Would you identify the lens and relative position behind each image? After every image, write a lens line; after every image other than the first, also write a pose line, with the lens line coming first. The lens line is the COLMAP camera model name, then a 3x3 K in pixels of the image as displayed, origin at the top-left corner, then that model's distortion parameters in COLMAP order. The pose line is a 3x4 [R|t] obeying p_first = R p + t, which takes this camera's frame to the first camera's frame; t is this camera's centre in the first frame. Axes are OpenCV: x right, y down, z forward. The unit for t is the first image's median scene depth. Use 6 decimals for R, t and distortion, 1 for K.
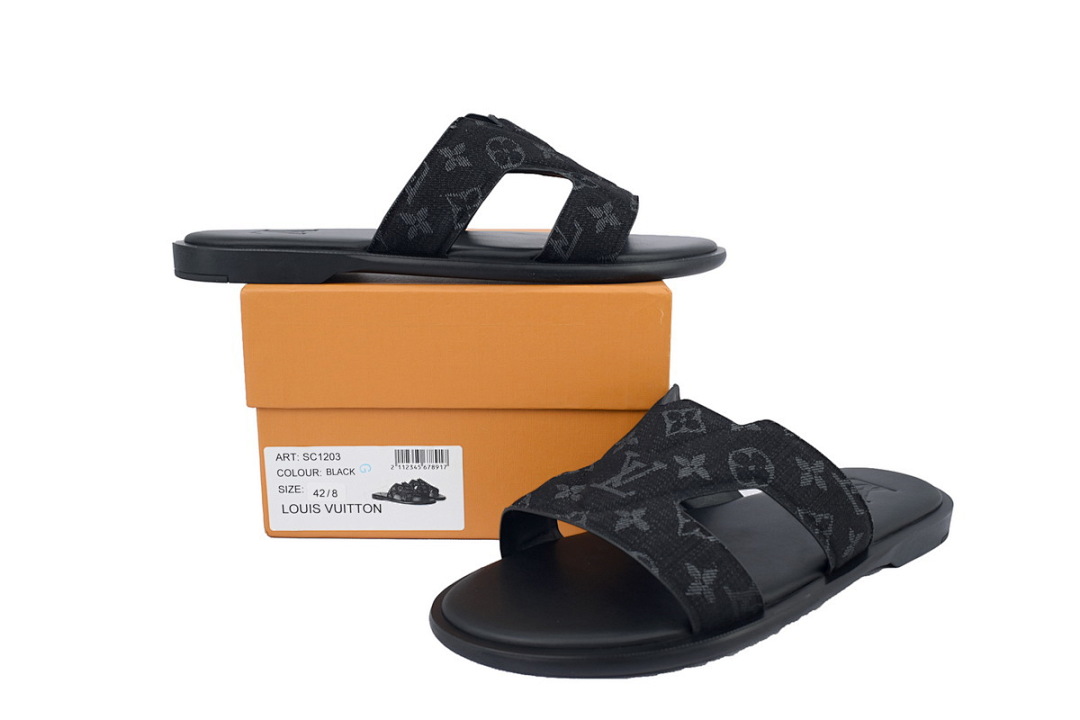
lens RADIAL K [[967.4, 0, 540.0], [0, 967.4, 360.0], [0, 0, 1]] dist [0.132908, 0.002203]
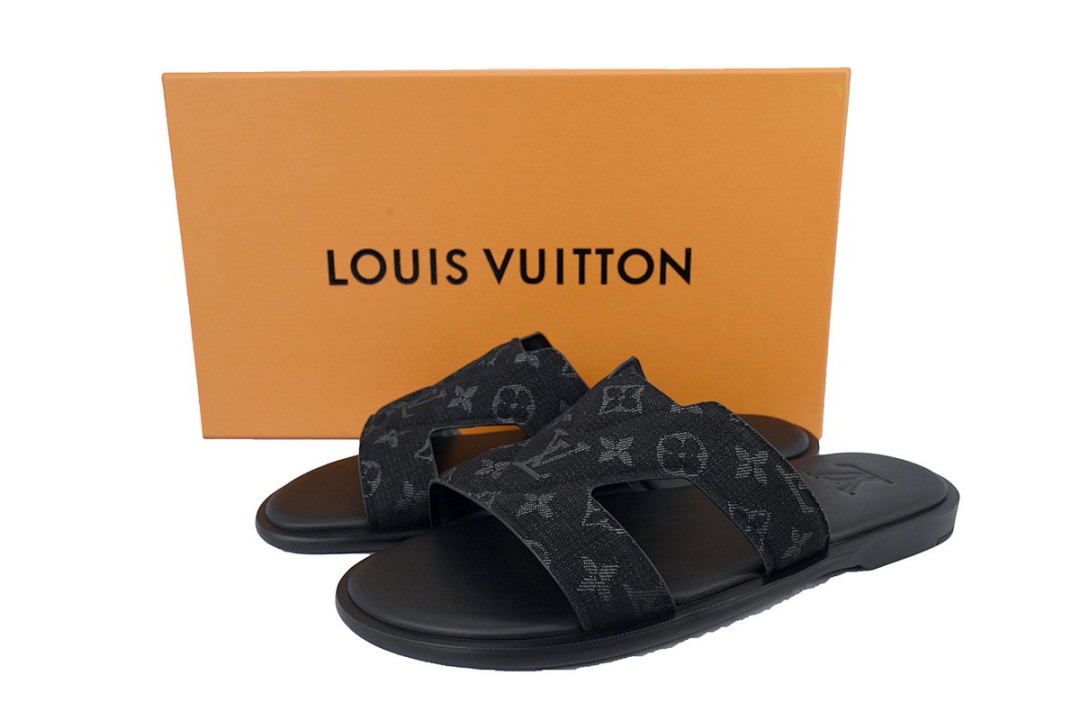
lens RADIAL K [[967.4, 0, 540.0], [0, 967.4, 360.0], [0, 0, 1]] dist [0.132908, 0.002203]
pose [[0.981338, 0.042019, -0.187643, 0.254674], [-0.028475, 0.996829, 0.074306, -0.041829], [0.190170, -0.067576, 0.979423, 0.092458]]
